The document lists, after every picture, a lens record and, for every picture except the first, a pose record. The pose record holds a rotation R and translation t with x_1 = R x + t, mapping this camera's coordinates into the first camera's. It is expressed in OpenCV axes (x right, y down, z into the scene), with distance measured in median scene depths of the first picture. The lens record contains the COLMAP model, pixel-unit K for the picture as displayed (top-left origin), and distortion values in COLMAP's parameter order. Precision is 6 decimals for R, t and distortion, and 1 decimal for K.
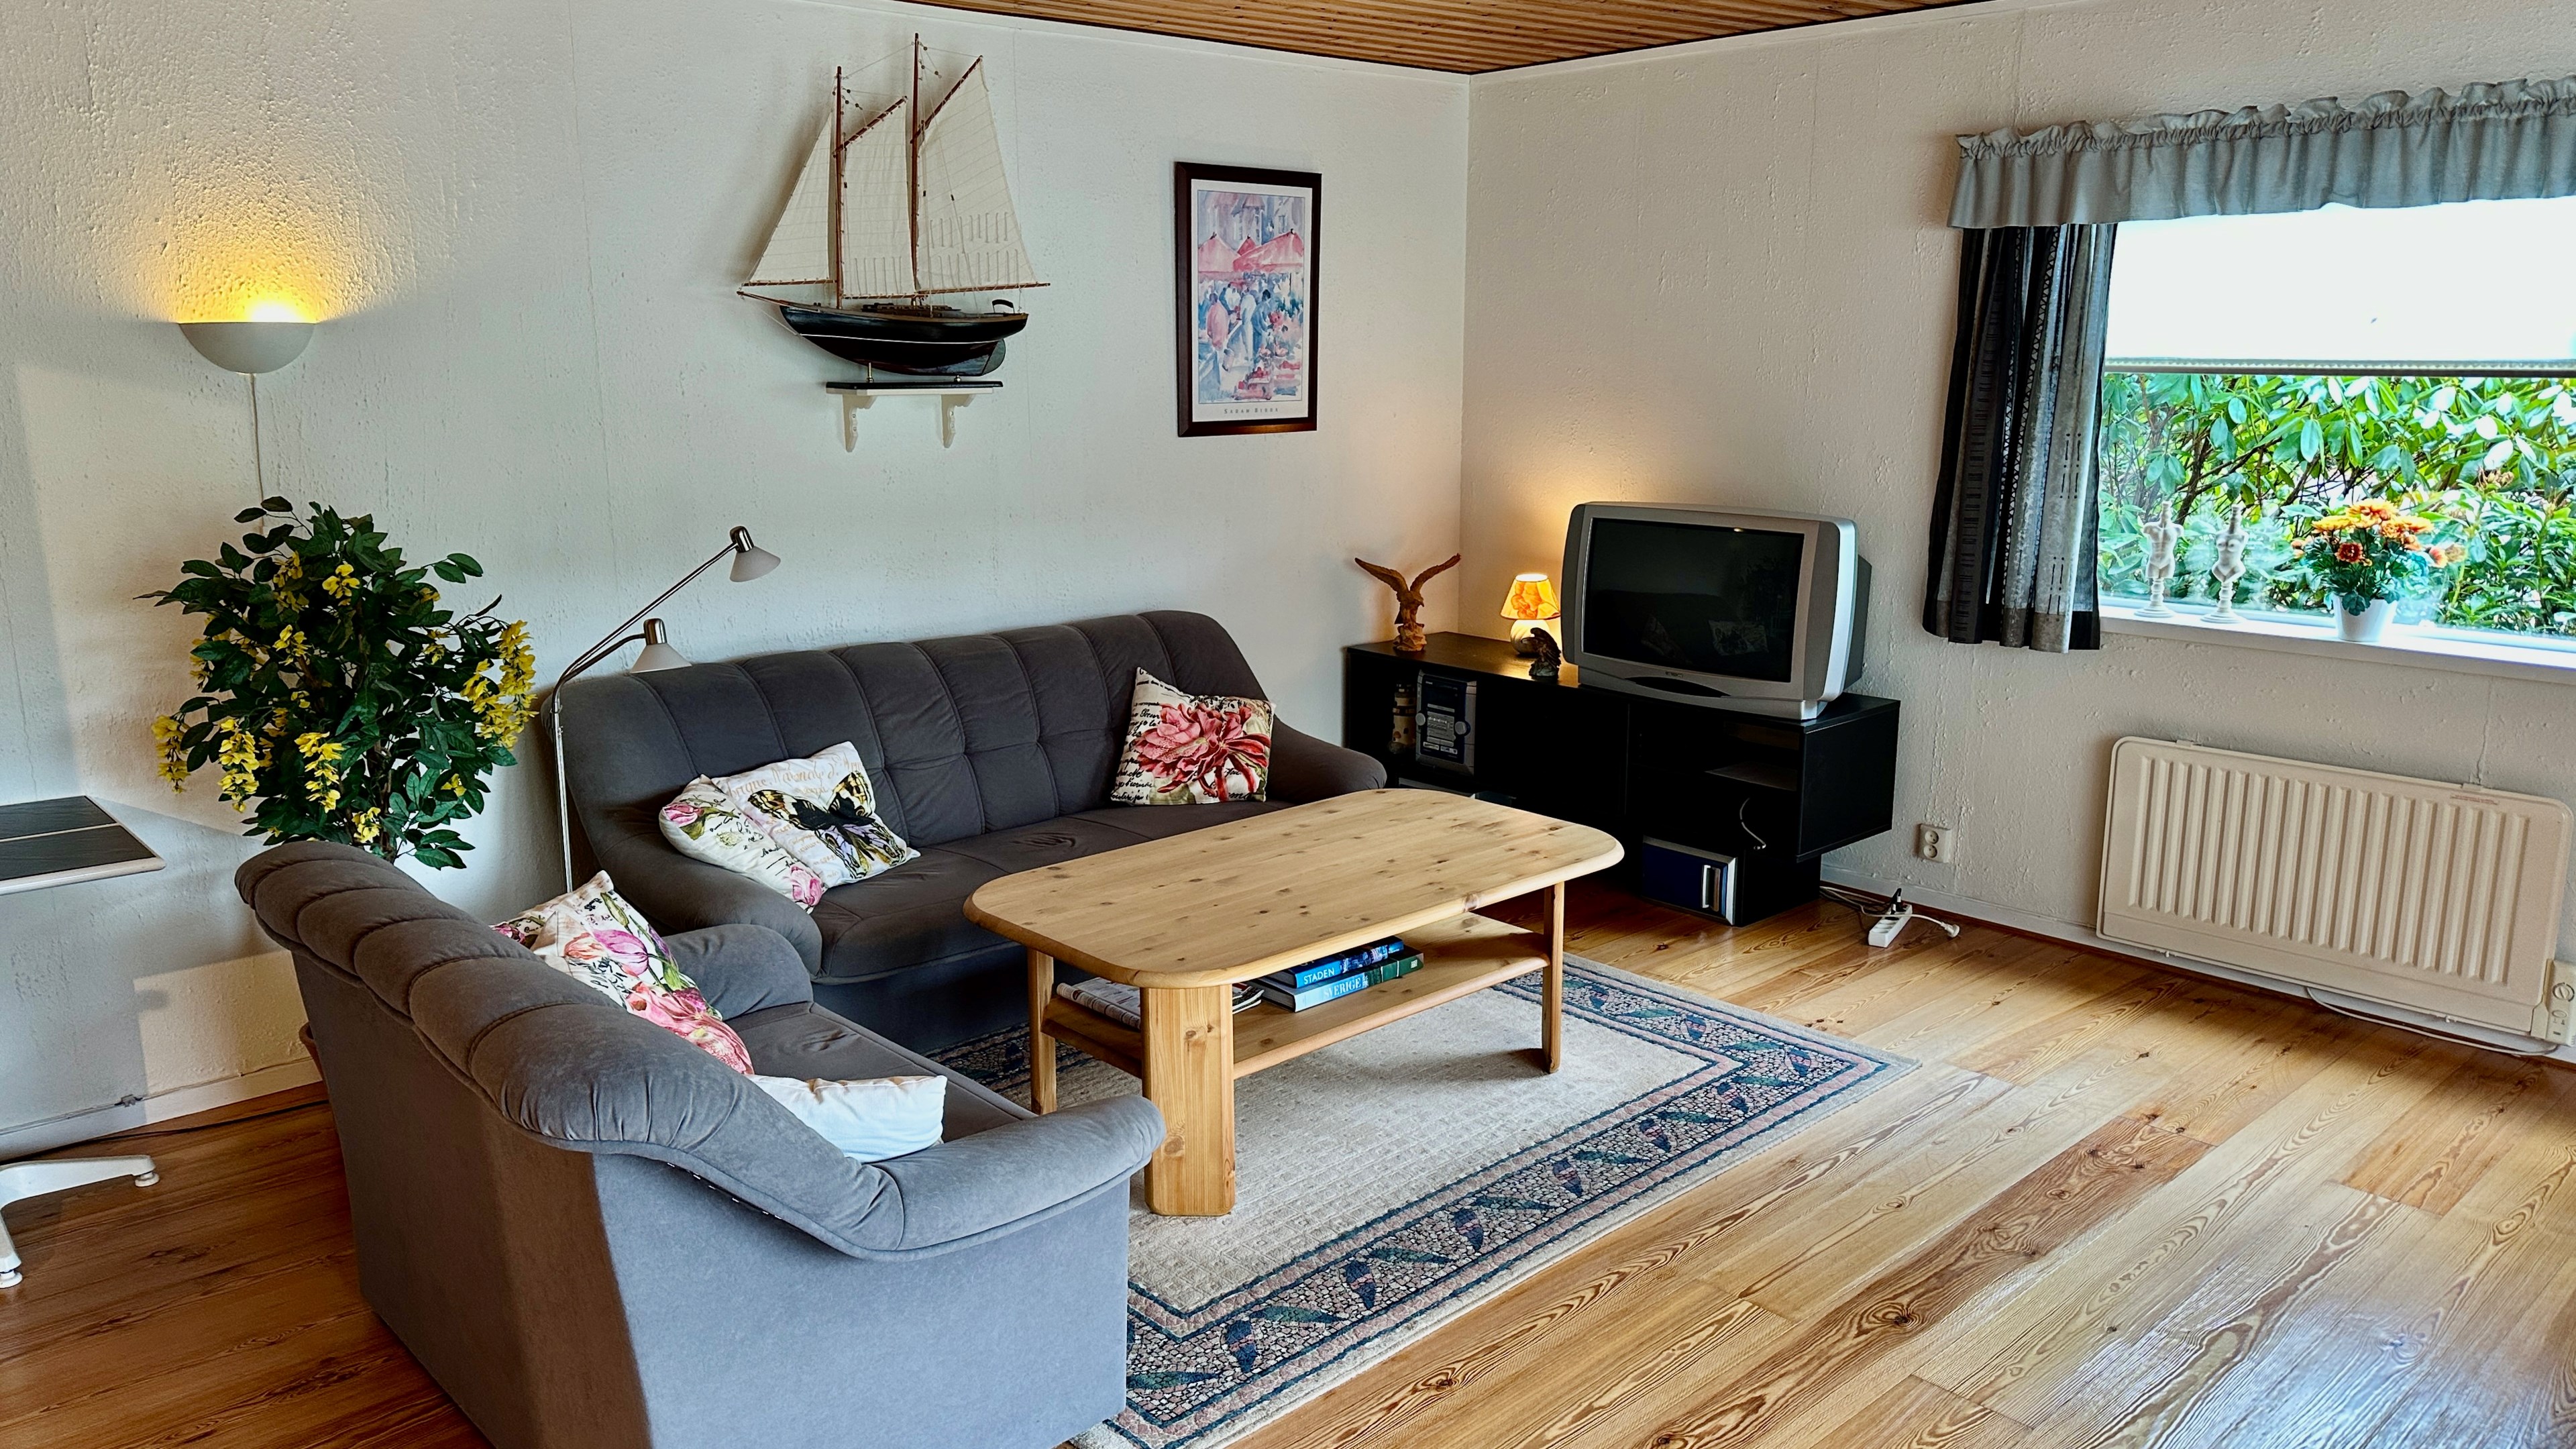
lens RADIAL K [[1800.7, 0, 1309.3], [0, 1800.7, 728.4], [0, 0, 1]] dist [0.131796, -0.209704]
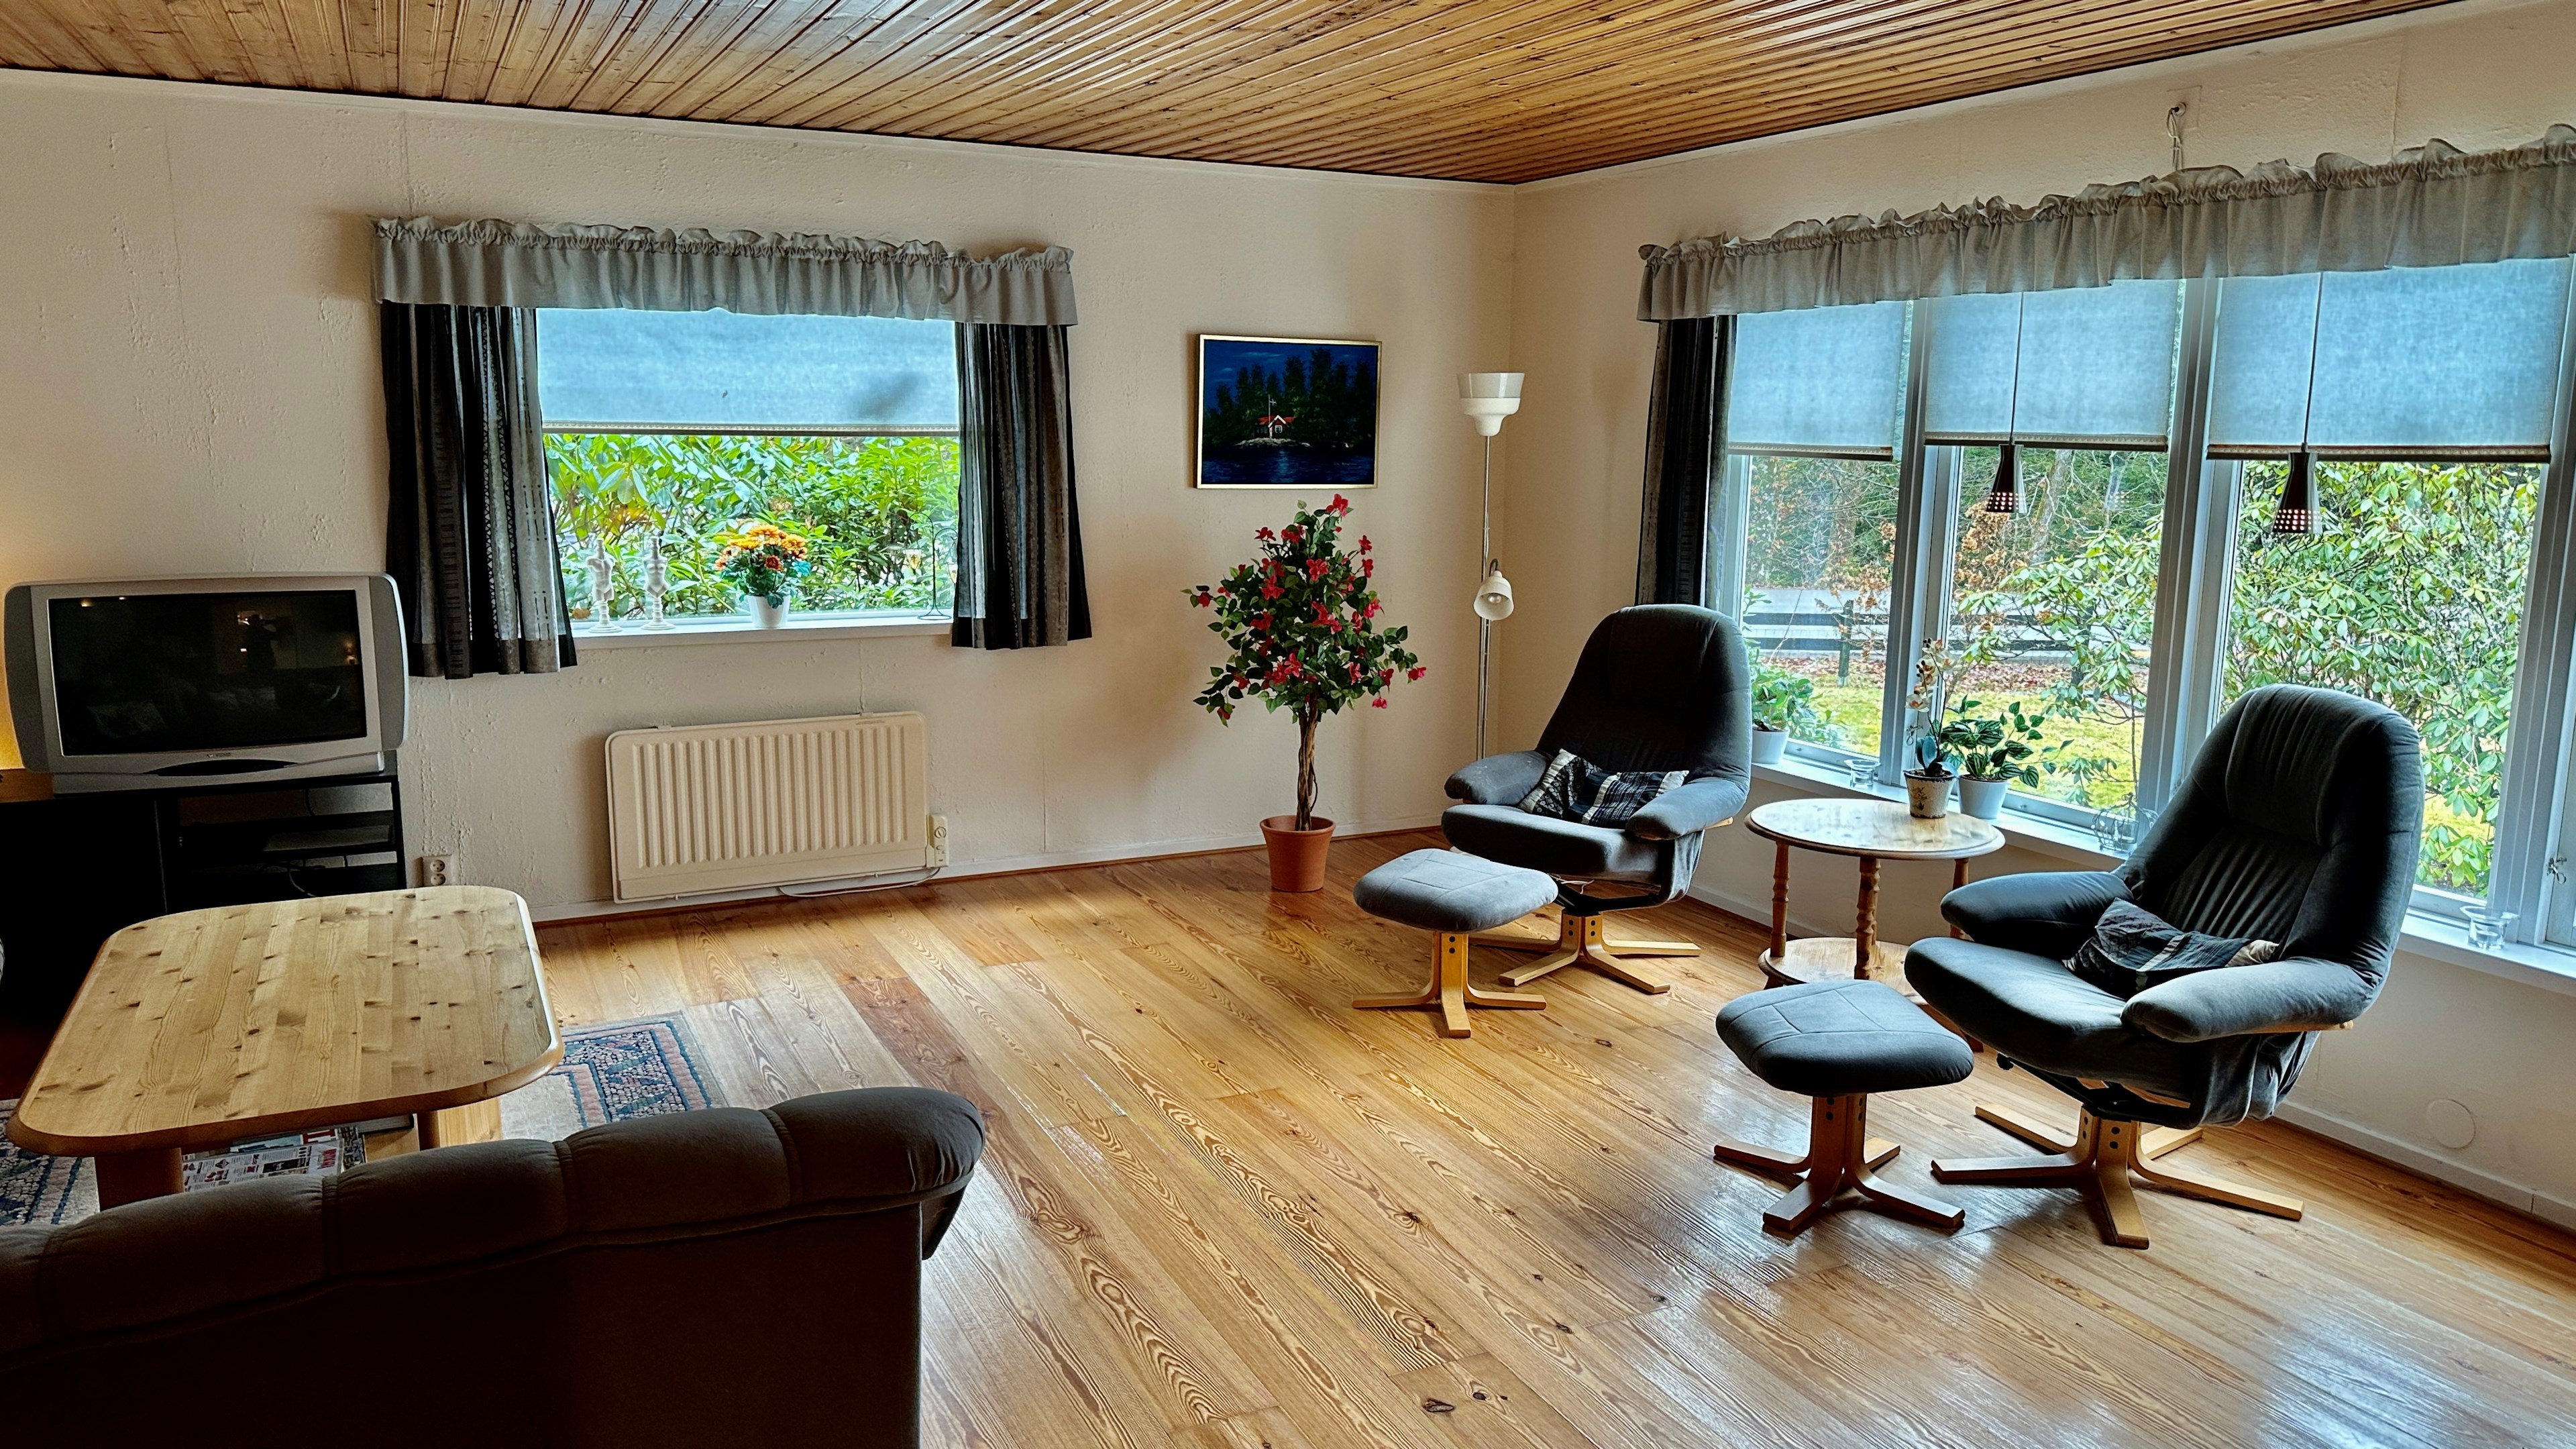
lens RADIAL K [[1794.4, 0, 1272.3], [0, 1794.4, 722.5], [0, 0, 1]] dist [0.140772, -0.174587]
pose [[0.294583, -0.156554, 0.942715, -0.589265], [0.191455, 0.976158, 0.102281, -0.044201], [-0.936251, 0.150357, 0.317533, 0.220469]]
